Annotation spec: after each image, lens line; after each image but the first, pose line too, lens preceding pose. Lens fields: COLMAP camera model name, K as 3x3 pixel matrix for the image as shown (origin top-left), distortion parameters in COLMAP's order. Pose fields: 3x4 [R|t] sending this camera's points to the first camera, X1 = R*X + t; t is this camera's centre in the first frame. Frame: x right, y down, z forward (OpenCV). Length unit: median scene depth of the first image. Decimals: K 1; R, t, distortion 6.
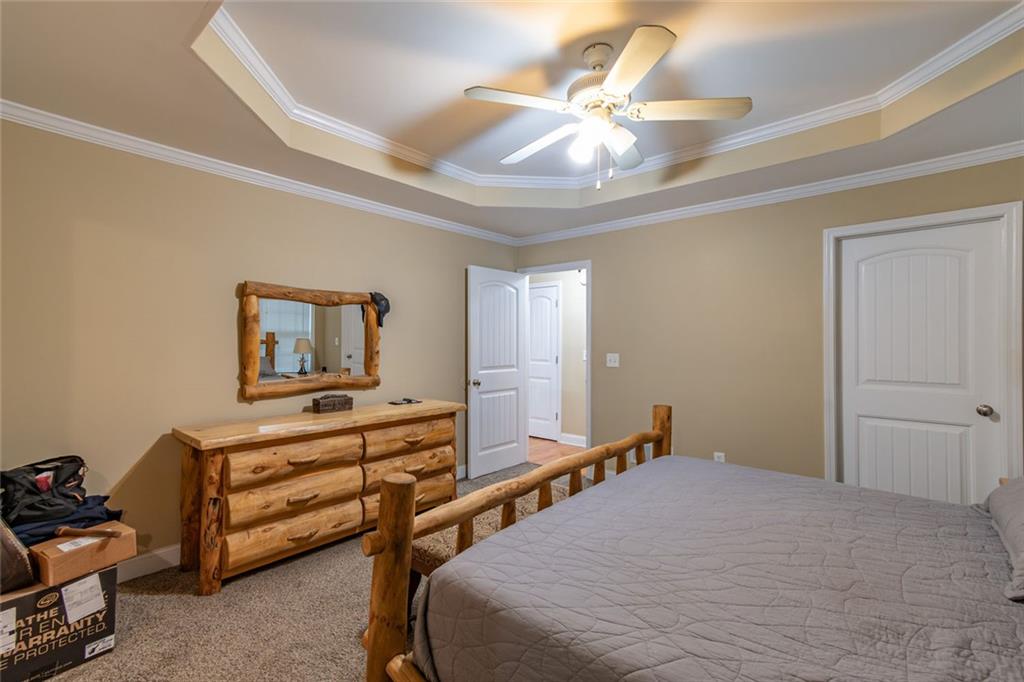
lens RADIAL K [[459.5, 0, 510.6], [0, 459.5, 330.2], [0, 0, 1]] dist [-0.001285, 0.012659]
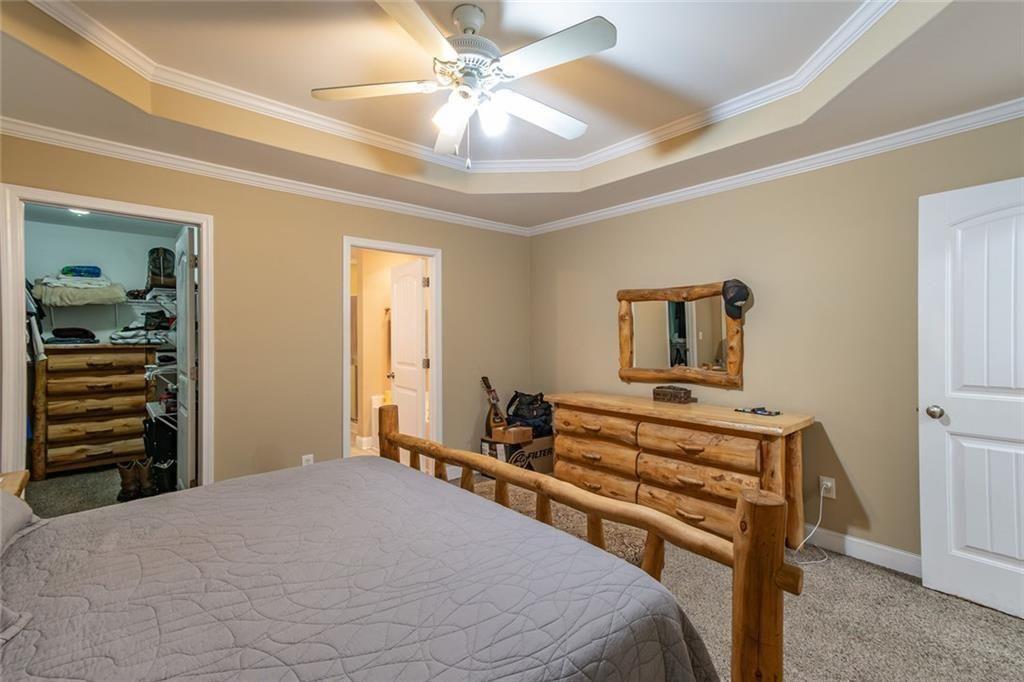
lens RADIAL K [[456.3, 0, 510.3], [0, 456.3, 337.1], [0, 0, 1]] dist [0.000892, 0.000457]
pose [[-0.127003, 0.003202, -0.991897, 0.722845], [0.022011, 0.999758, 0.000409, 0.019640], [0.991658, -0.021781, -0.127042, 0.800847]]
